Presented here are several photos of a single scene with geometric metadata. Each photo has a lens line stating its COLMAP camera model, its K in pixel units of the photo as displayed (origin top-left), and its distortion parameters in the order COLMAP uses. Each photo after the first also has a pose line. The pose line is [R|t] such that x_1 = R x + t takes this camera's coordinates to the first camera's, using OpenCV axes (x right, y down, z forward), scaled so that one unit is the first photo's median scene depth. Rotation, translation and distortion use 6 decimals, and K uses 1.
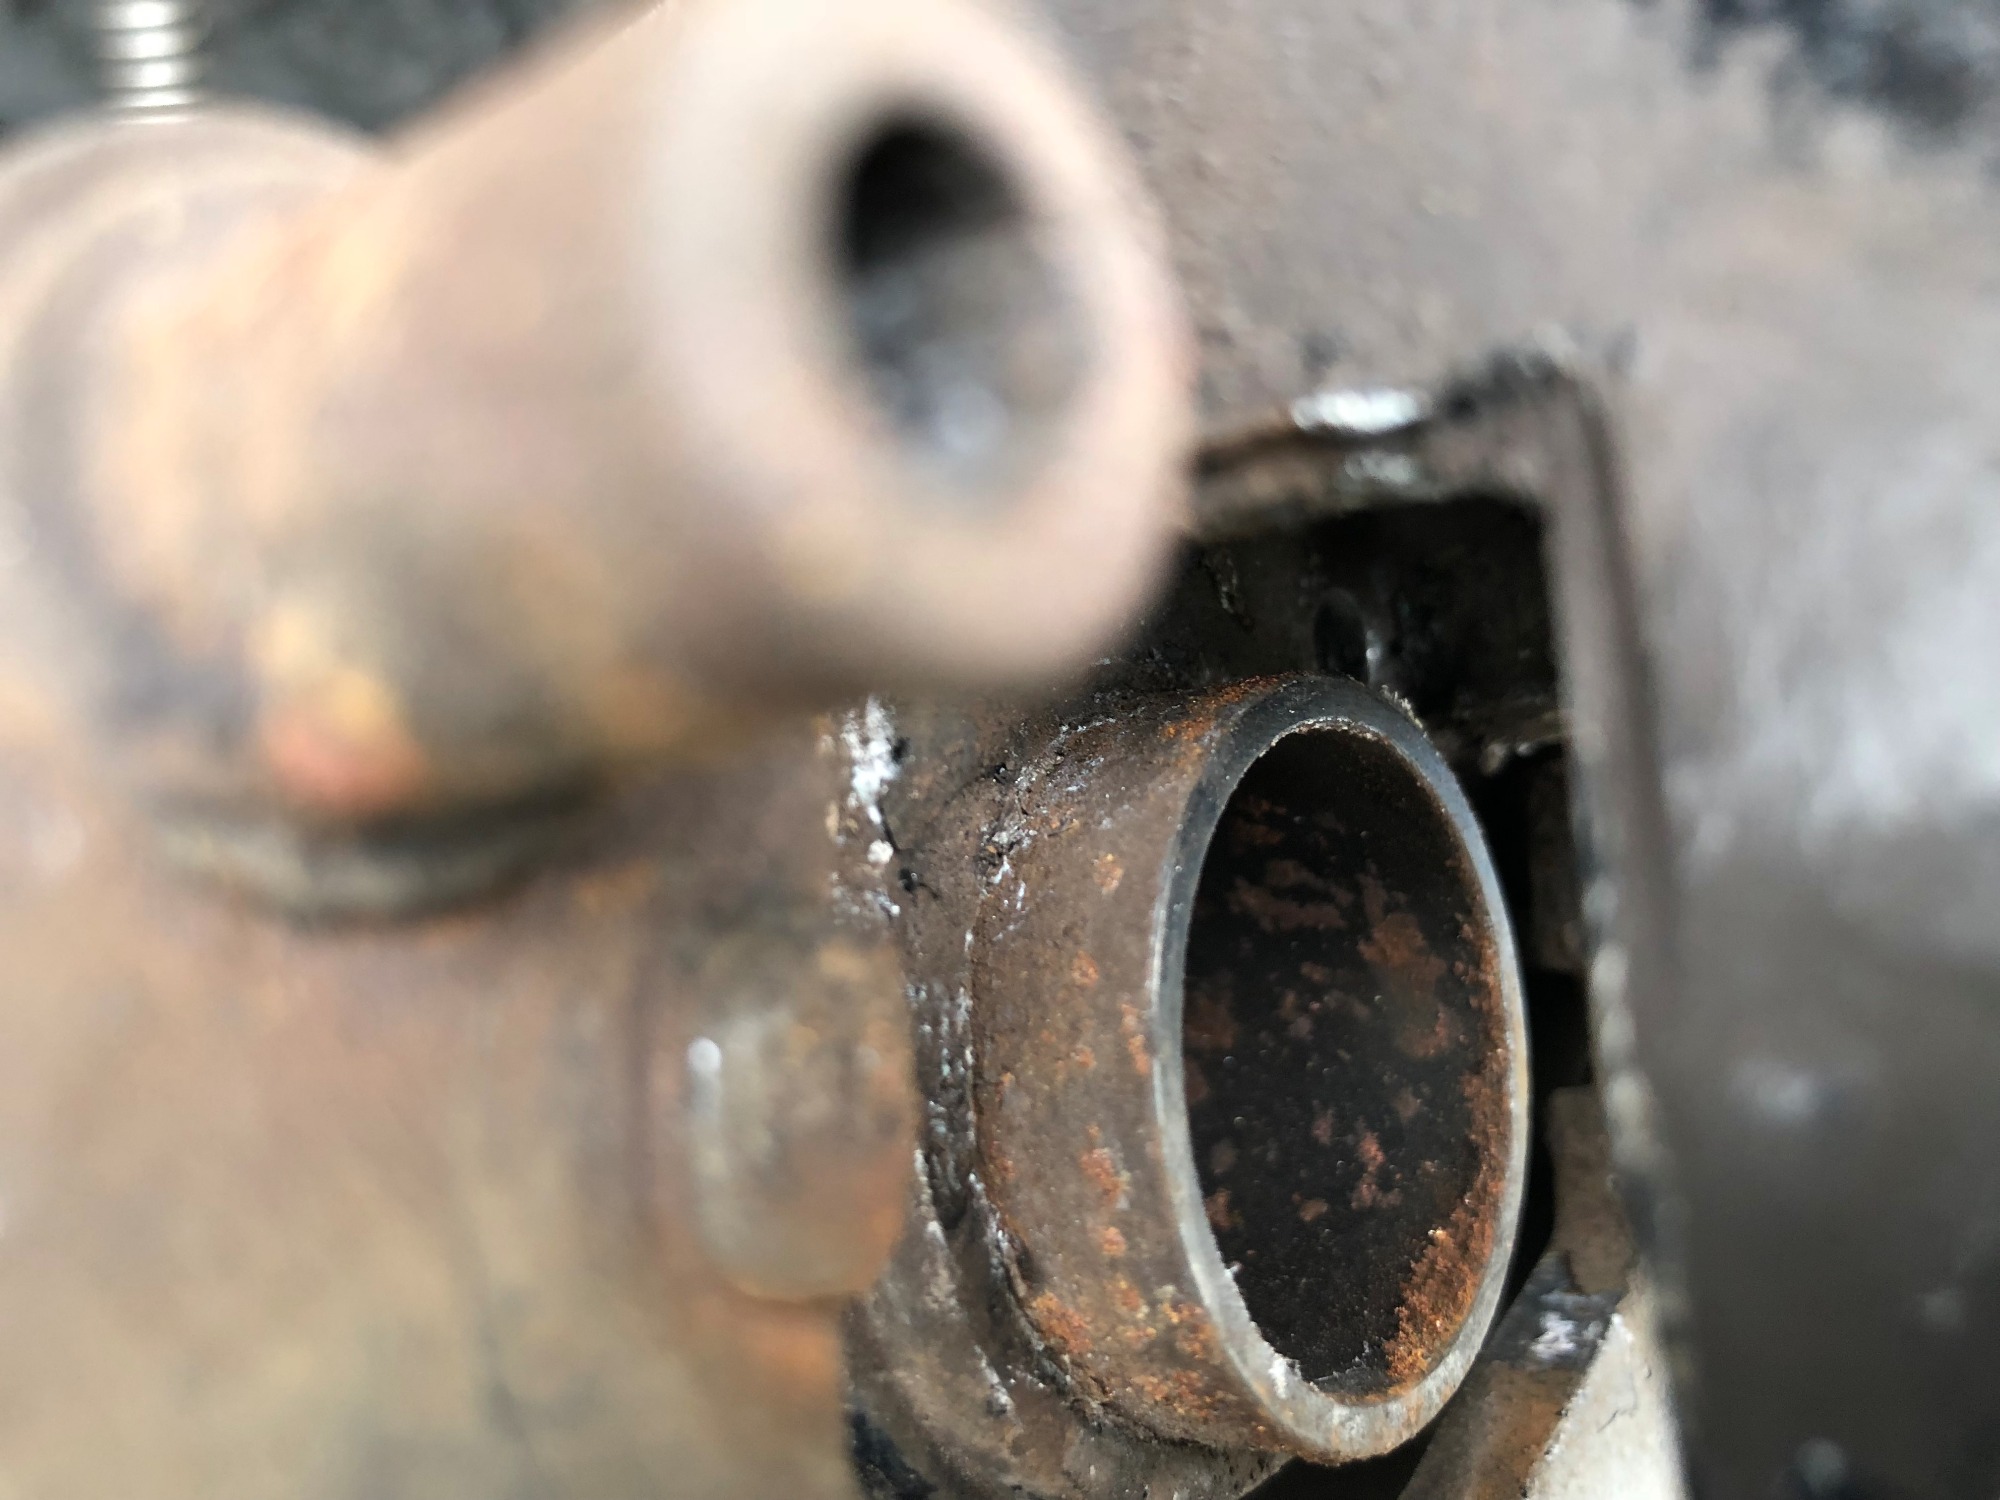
lens RADIAL K [[1796.5, 0, 1000.0], [0, 1796.5, 750.0], [0, 0, 1]] dist [-0.044158, -0.006994]
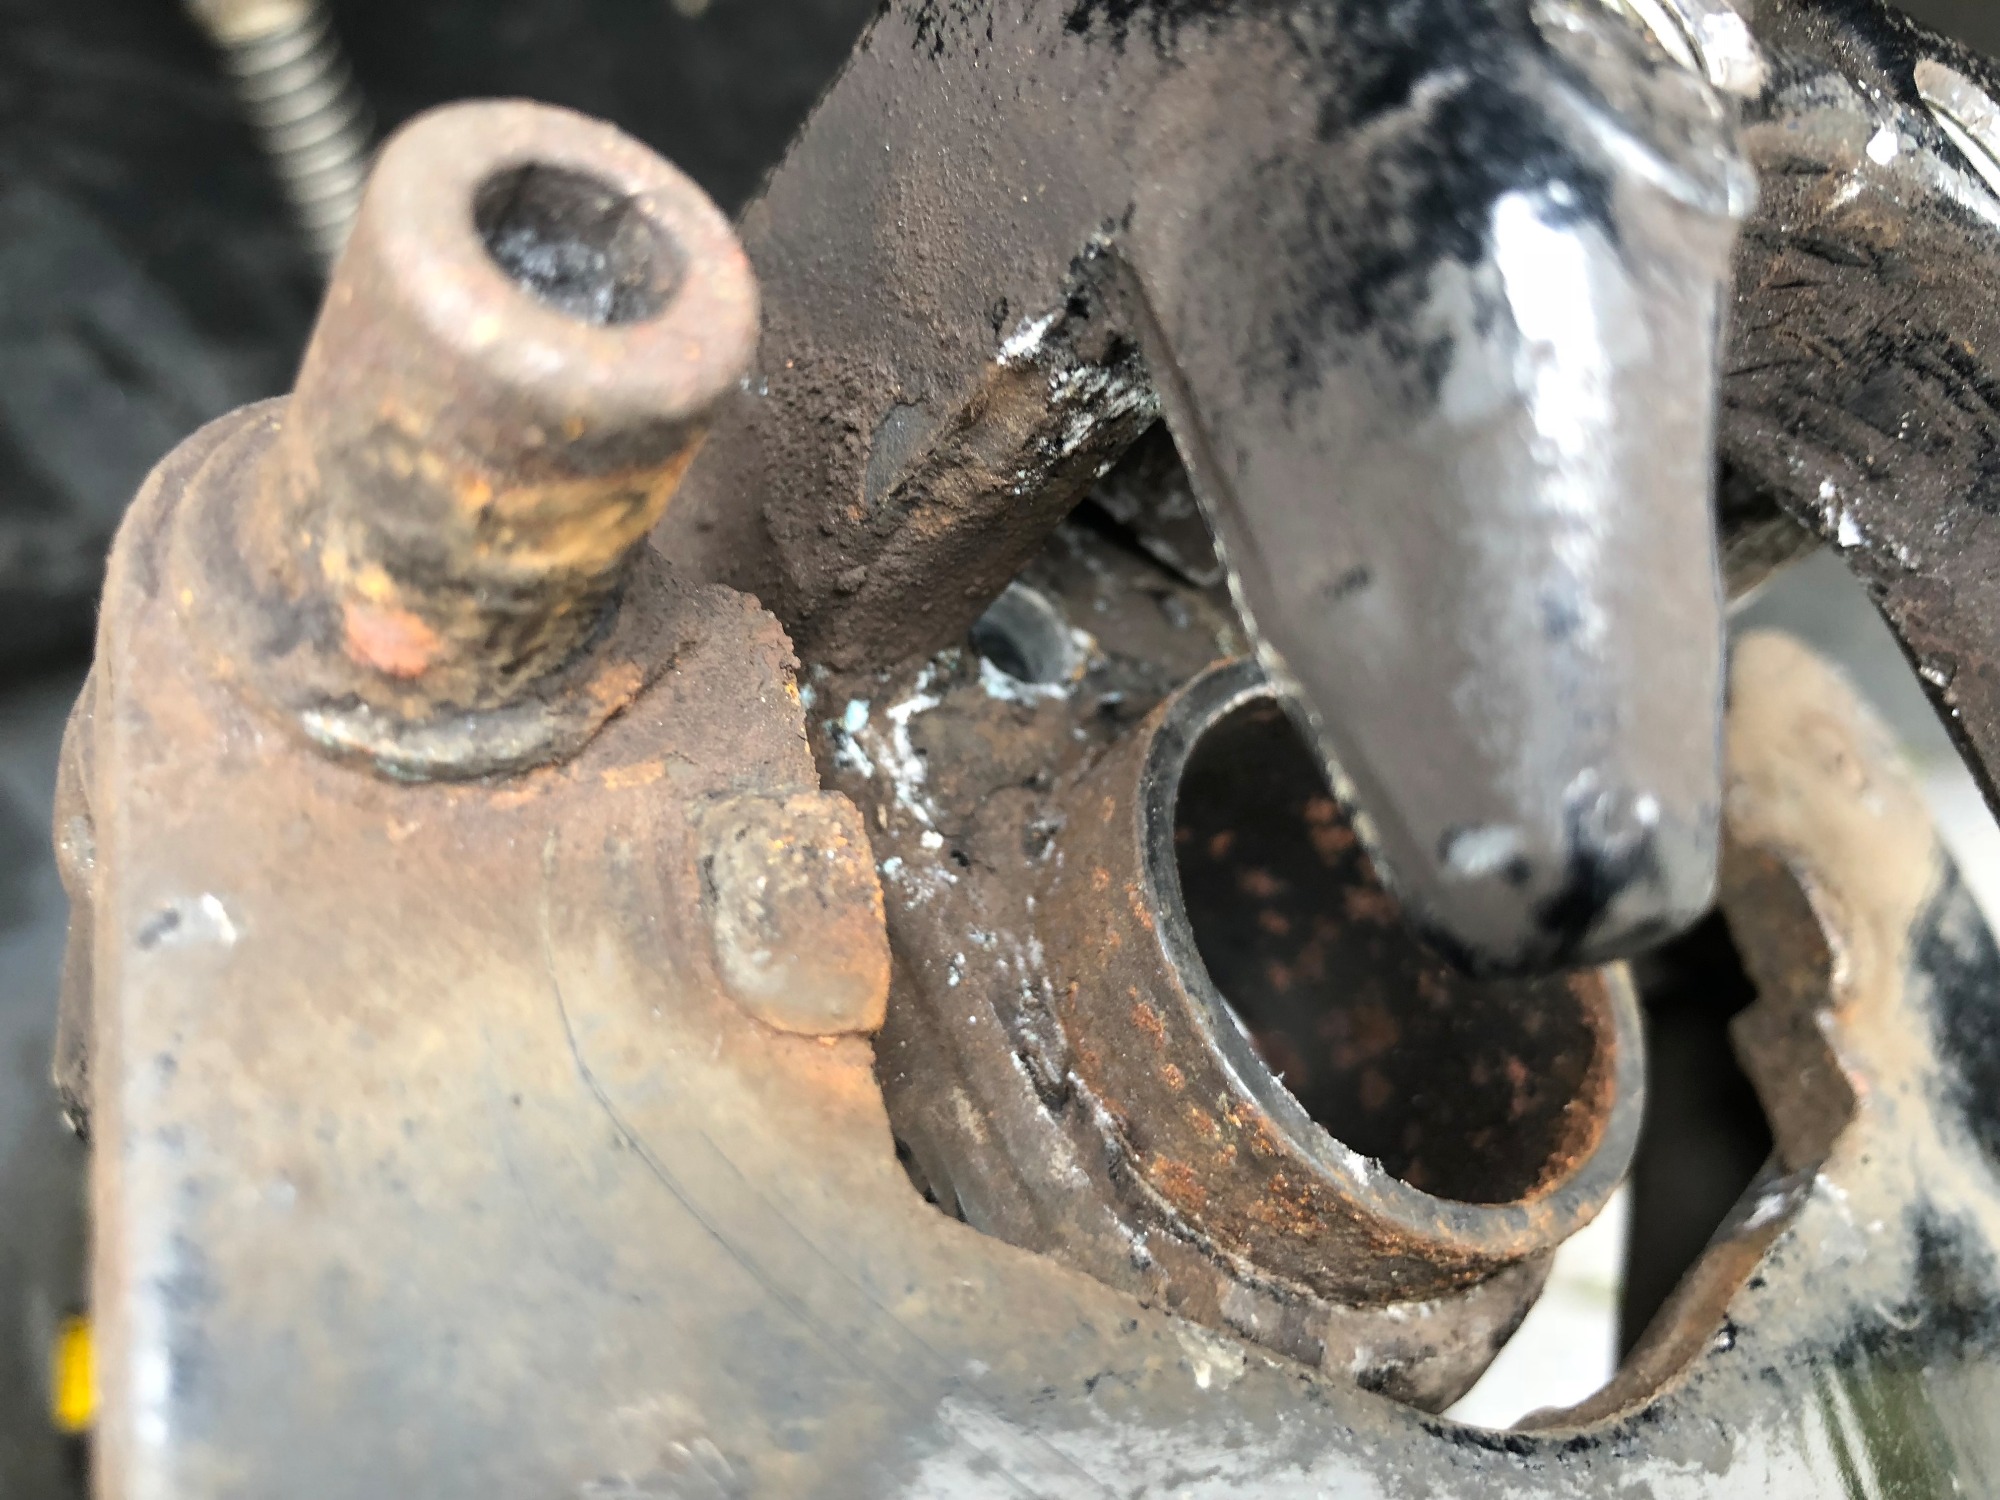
lens RADIAL K [[1796.5, 0, 1000.0], [0, 1796.5, 750.0], [0, 0, 1]] dist [-0.044158, -0.006994]
pose [[0.925561, -0.312543, -0.213667, 0.275433], [0.235684, 0.917324, -0.320888, 0.421056], [0.296294, 0.246644, 0.922701, -0.213628]]
